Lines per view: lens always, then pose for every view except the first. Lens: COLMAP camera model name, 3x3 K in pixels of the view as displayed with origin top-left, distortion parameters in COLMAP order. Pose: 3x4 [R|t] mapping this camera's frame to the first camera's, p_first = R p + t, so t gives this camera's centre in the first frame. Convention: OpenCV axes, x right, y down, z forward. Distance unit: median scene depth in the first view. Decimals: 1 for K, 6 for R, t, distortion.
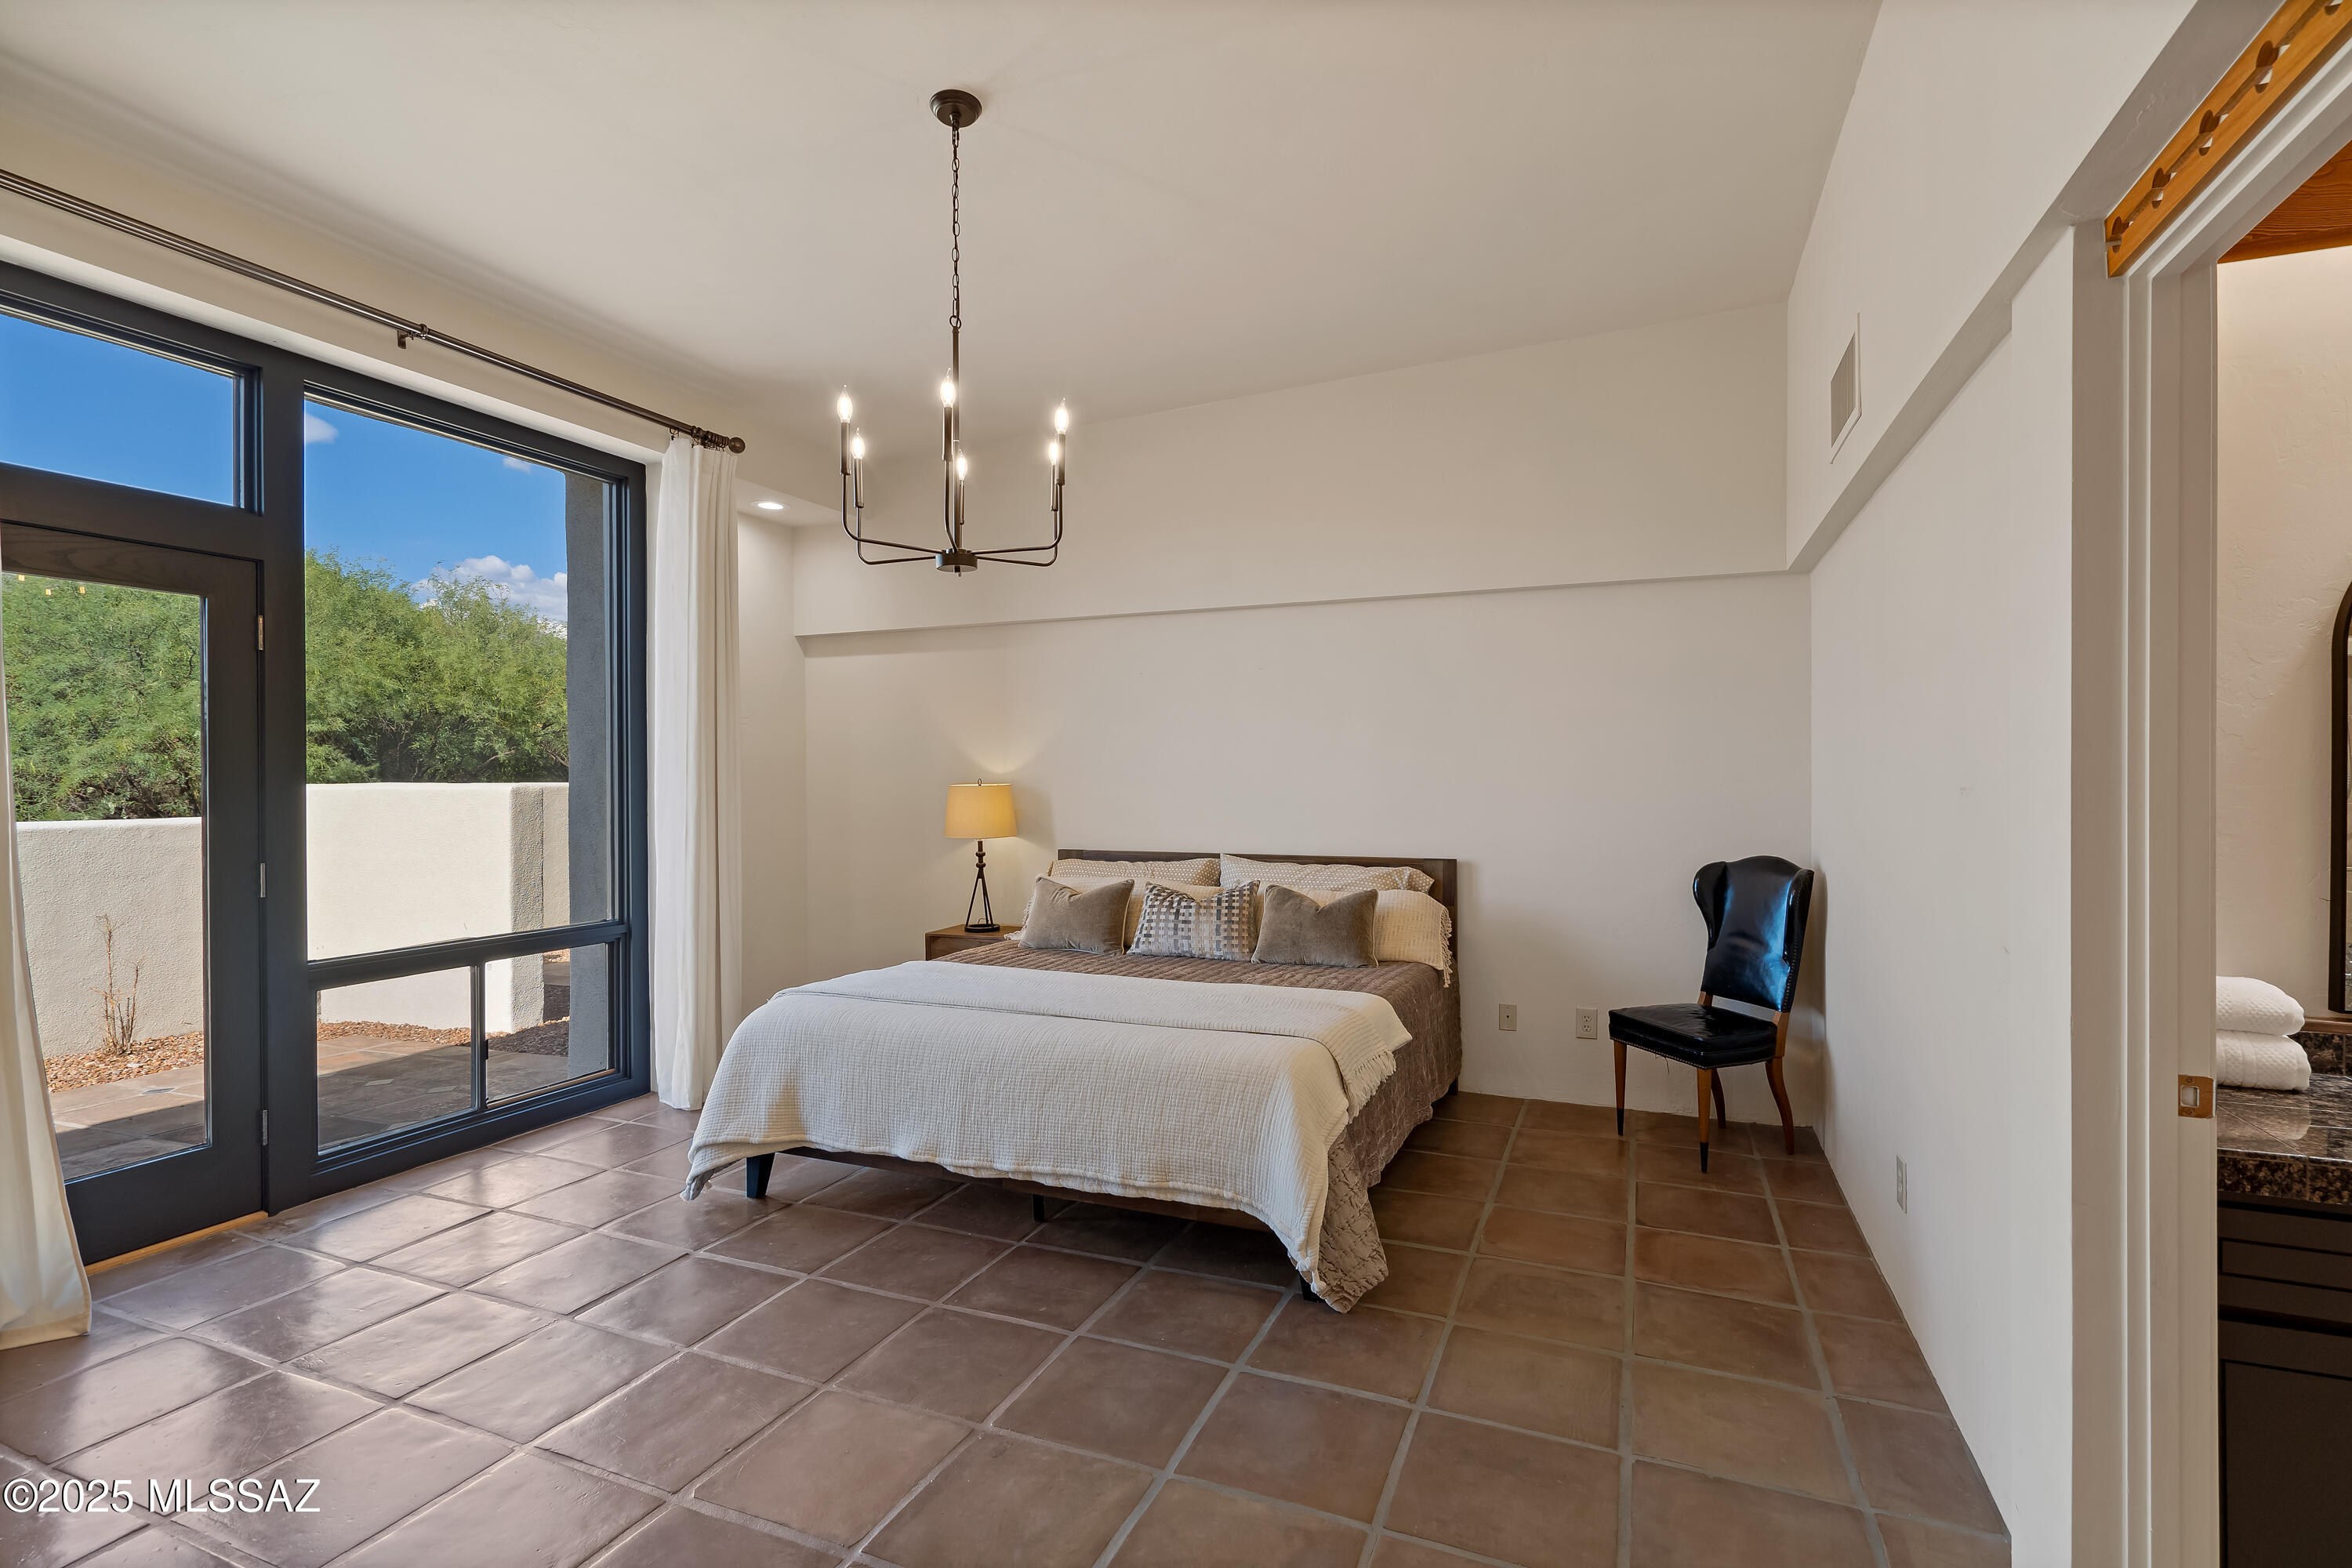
lens RADIAL K [[1090.3, 0, 1172.2], [0, 1090.3, 787.0], [0, 0, 1]] dist [-0.000451, 0.000020]
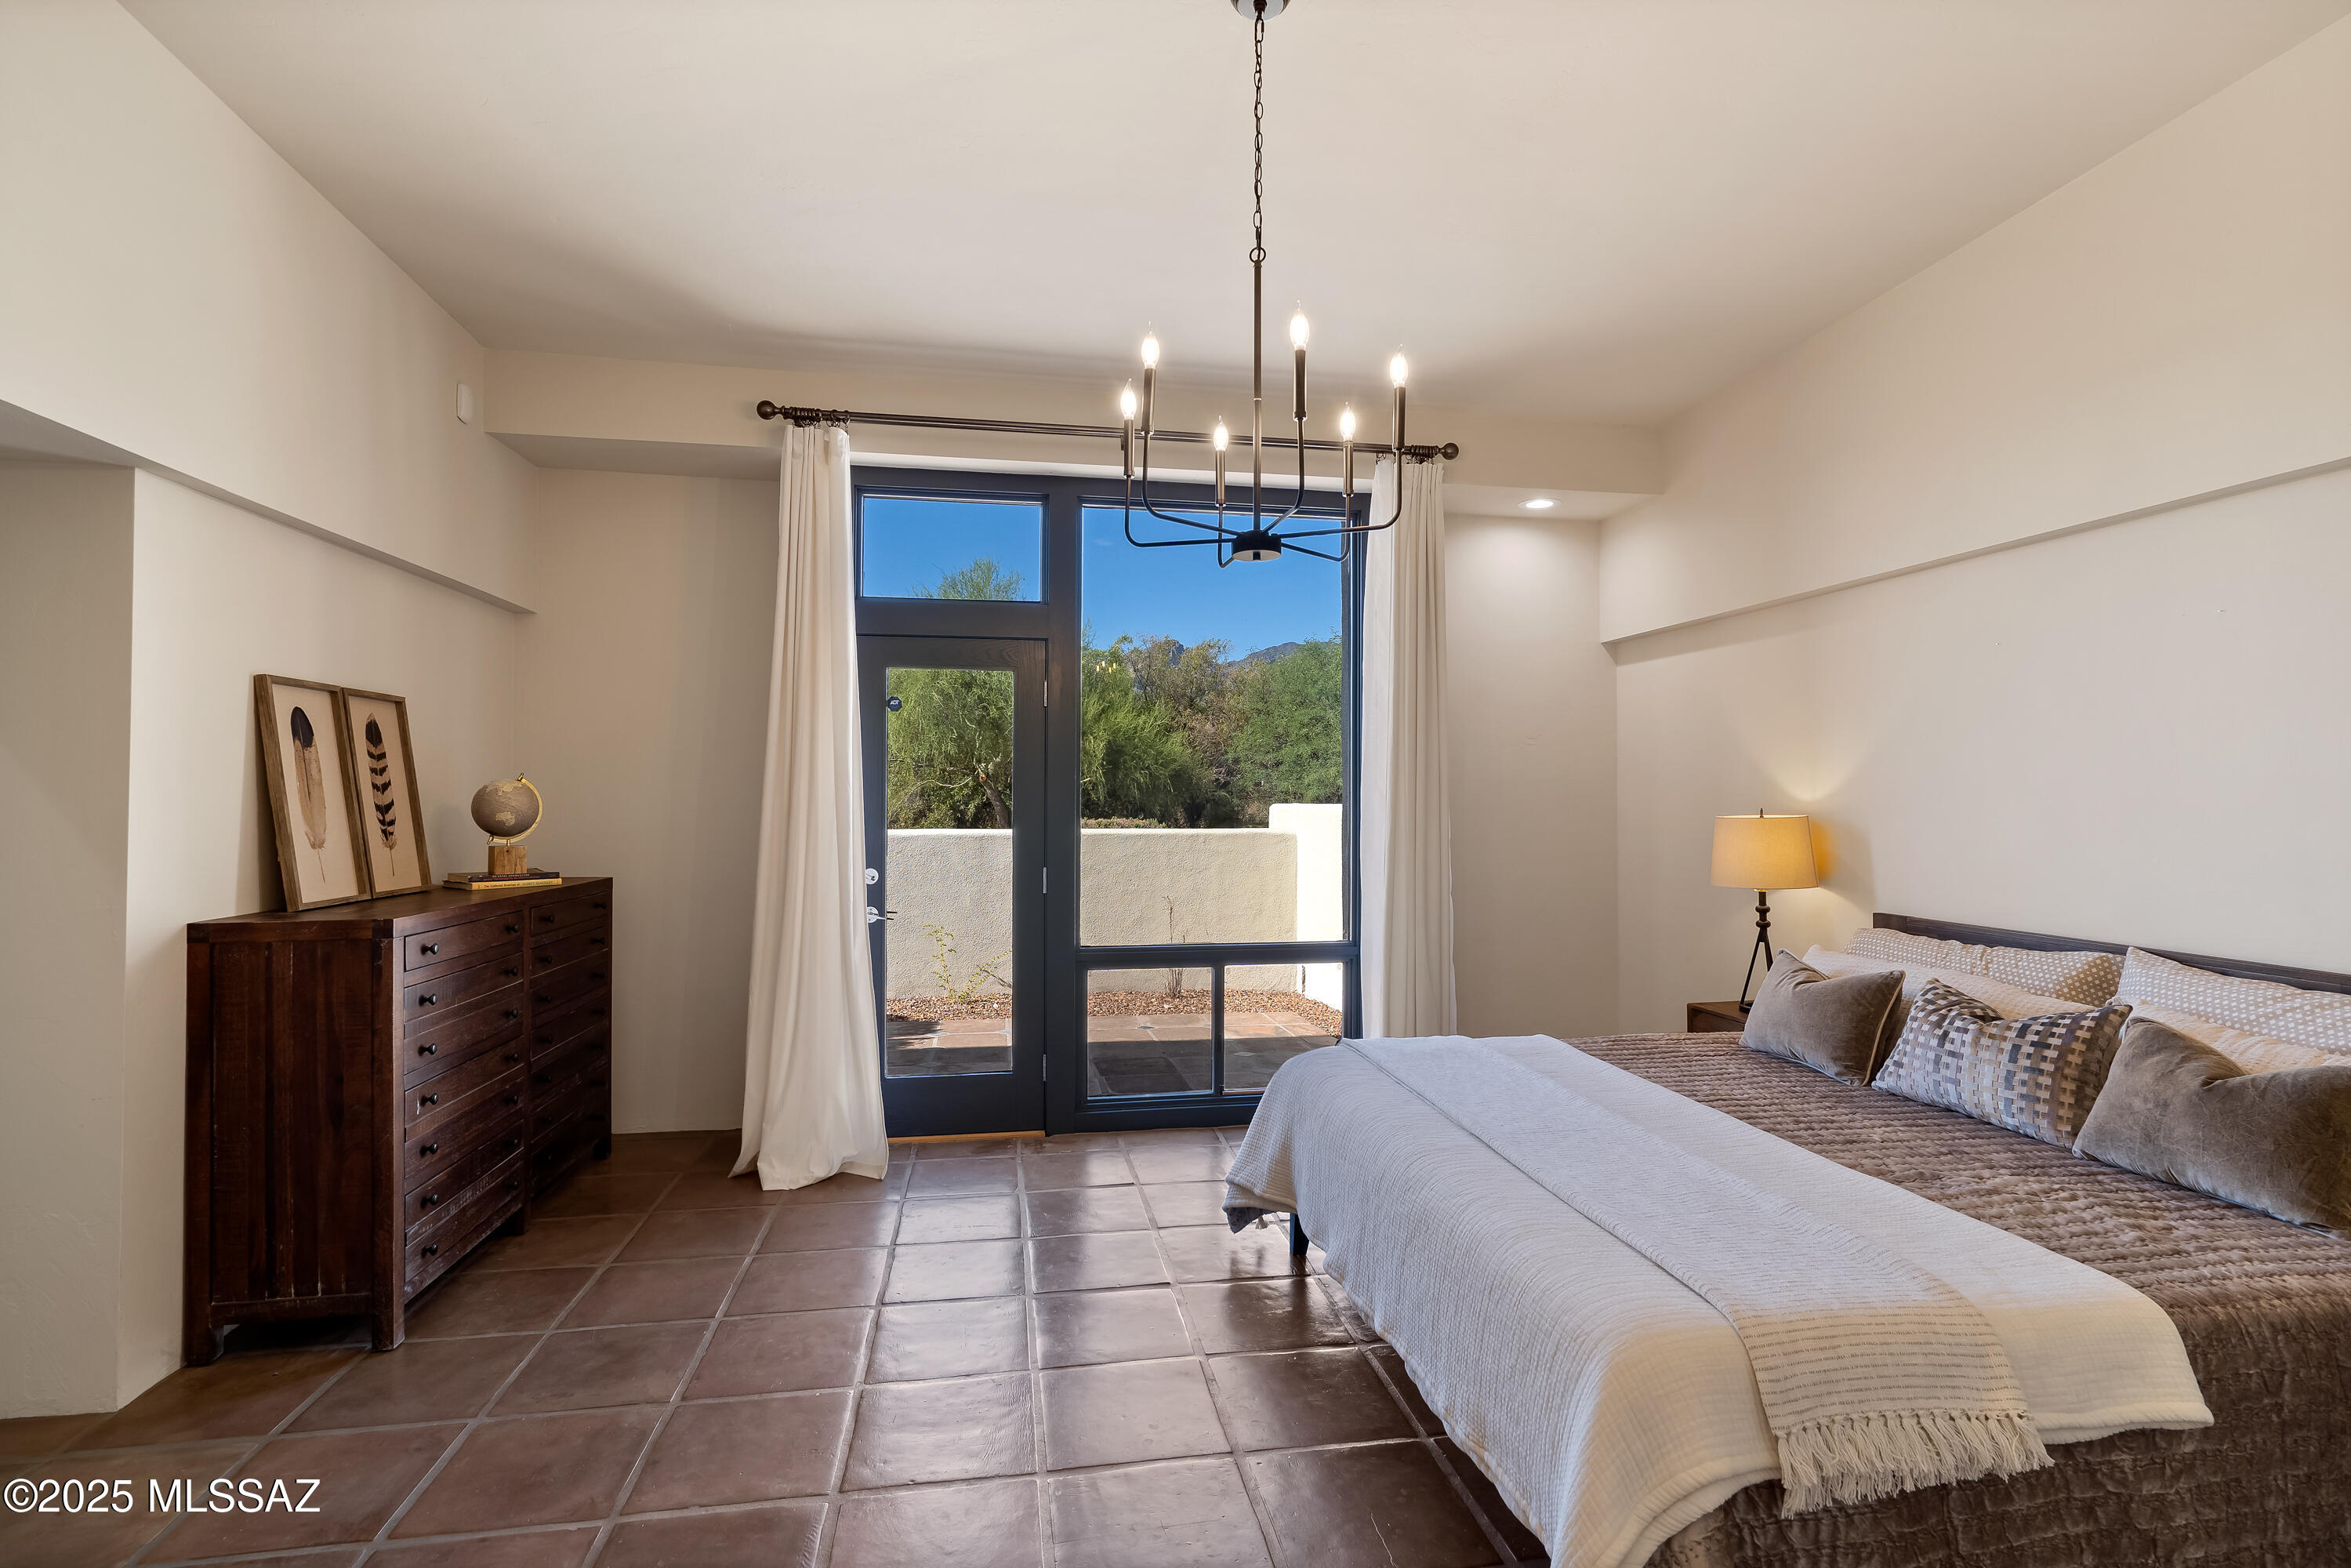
lens RADIAL K [[1089.9, 0, 1179.2], [0, 1089.9, 783.5], [0, 0, 1]] dist [-0.000451, 0.000020]
pose [[0.547793, -0.005523, -0.836596, 0.289793], [-0.011371, 0.999837, -0.014046, -0.011589], [0.836537, 0.017207, 0.547641, 0.329026]]
